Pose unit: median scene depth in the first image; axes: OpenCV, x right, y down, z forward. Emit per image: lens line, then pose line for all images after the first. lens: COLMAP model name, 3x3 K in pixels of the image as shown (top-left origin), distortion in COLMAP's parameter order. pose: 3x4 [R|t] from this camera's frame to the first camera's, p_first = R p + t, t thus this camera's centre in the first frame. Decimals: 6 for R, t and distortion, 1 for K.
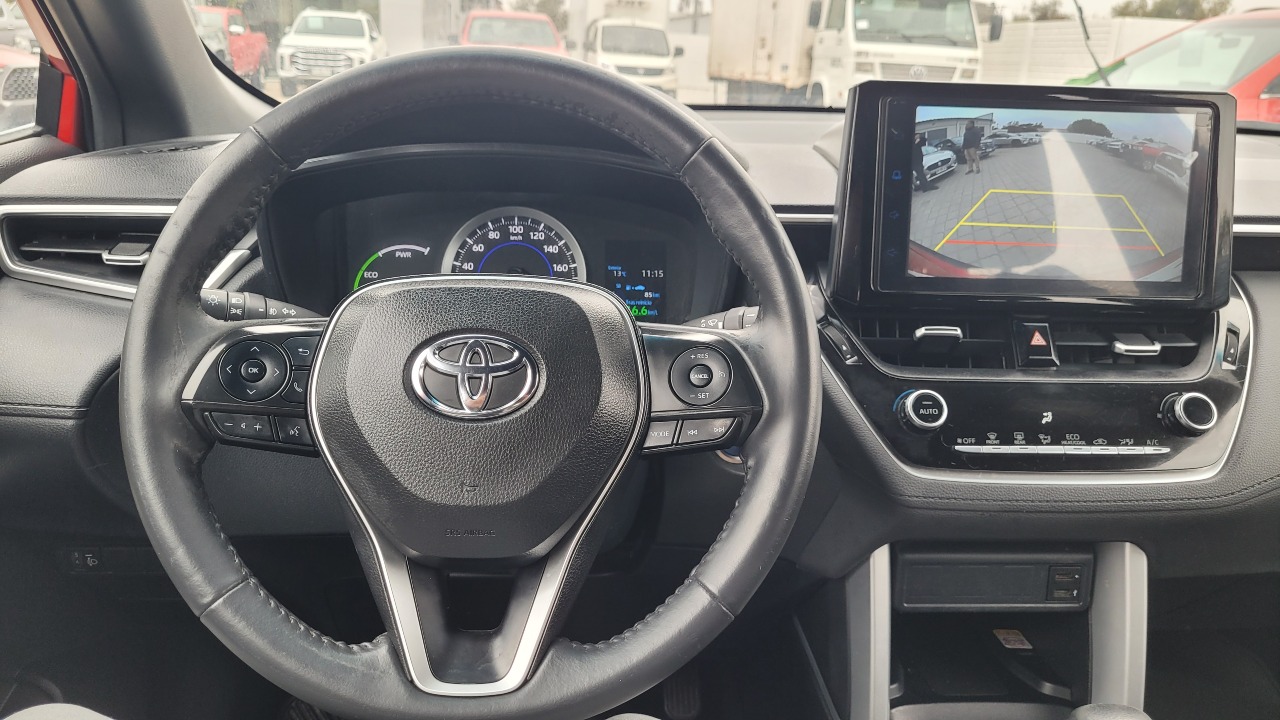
lens RADIAL K [[970.7, 0, 640.0], [0, 970.7, 360.0], [0, 0, 1]] dist [0.023129, -0.003367]
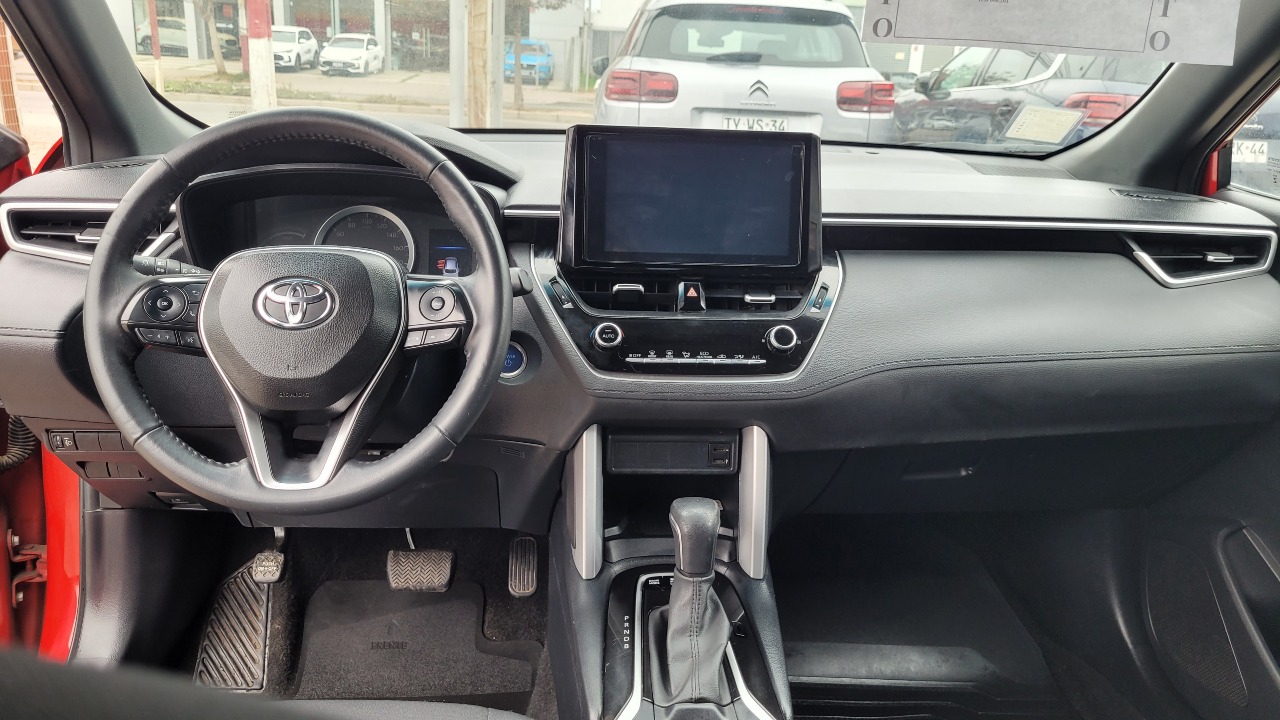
lens RADIAL K [[970.7, 0, 640.0], [0, 970.7, 360.0], [0, 0, 1]] dist [0.023129, -0.003367]
pose [[0.999810, -0.001050, 0.019473, 0.294062], [0.001072, 0.999999, -0.001119, 0.086776], [-0.019472, 0.001140, 0.999810, -0.530927]]
